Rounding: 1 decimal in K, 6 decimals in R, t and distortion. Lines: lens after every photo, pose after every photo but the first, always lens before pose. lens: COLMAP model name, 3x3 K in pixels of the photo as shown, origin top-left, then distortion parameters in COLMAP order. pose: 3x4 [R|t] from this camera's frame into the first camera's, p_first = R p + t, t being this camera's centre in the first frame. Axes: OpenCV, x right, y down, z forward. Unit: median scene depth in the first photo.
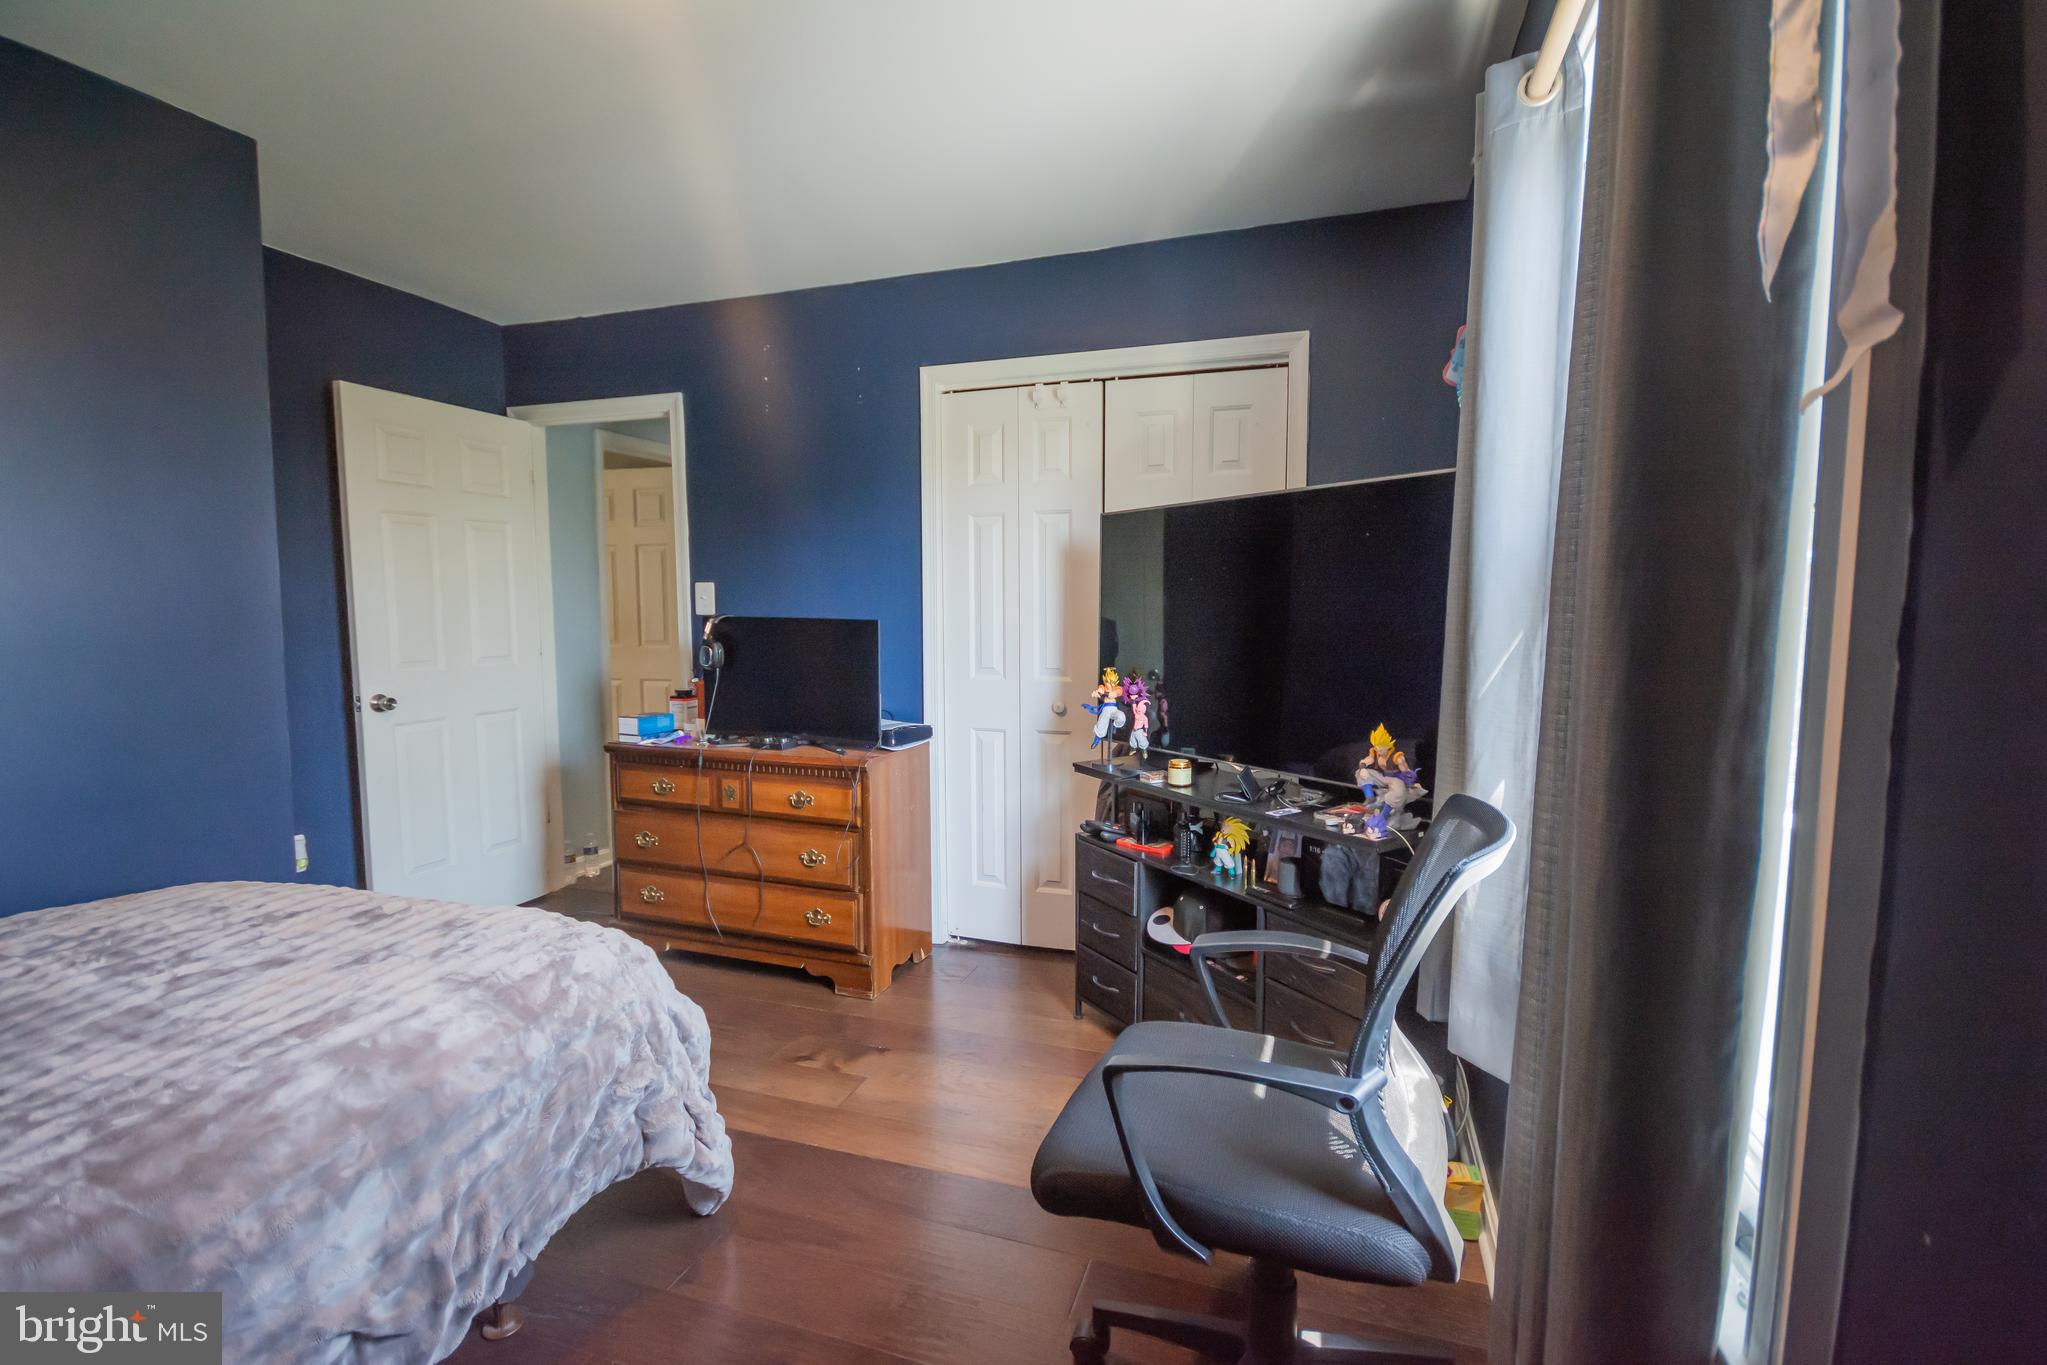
lens RADIAL K [[929.4, 0, 1030.6], [0, 929.4, 682.1], [0, 0, 1]] dist [0.016540, -0.016400]
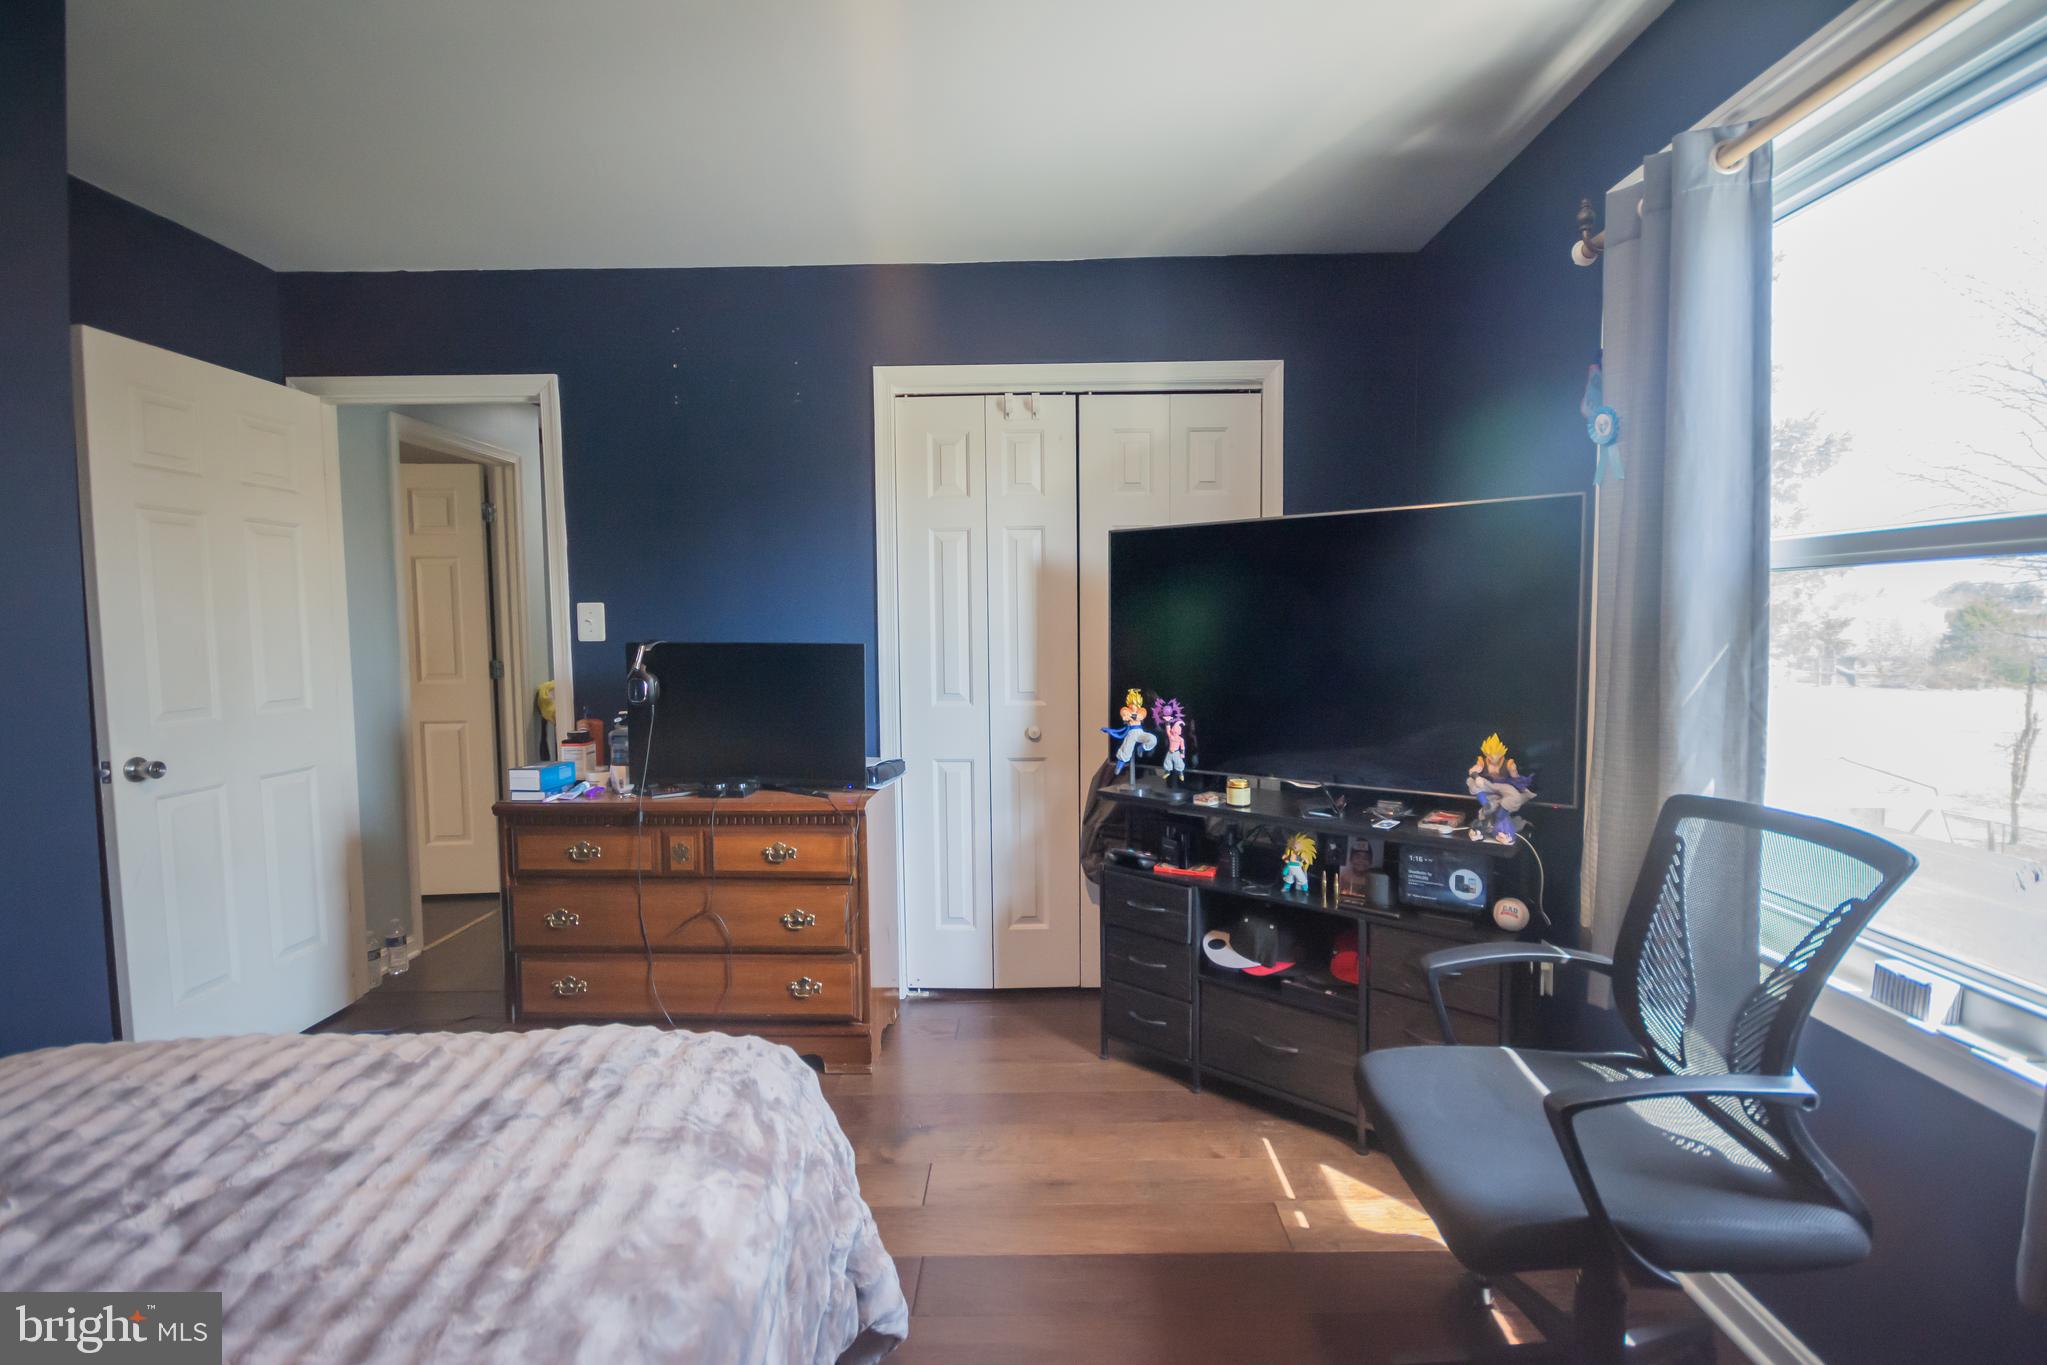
lens RADIAL K [[929.4, 0, 1030.6], [0, 929.4, 682.1], [0, 0, 1]] dist [0.016540, -0.016400]
pose [[0.948521, -0.028240, 0.315453, -0.296707], [0.035265, 0.999240, -0.016583, -0.009591], [-0.314745, 0.026854, 0.948796, 0.105477]]
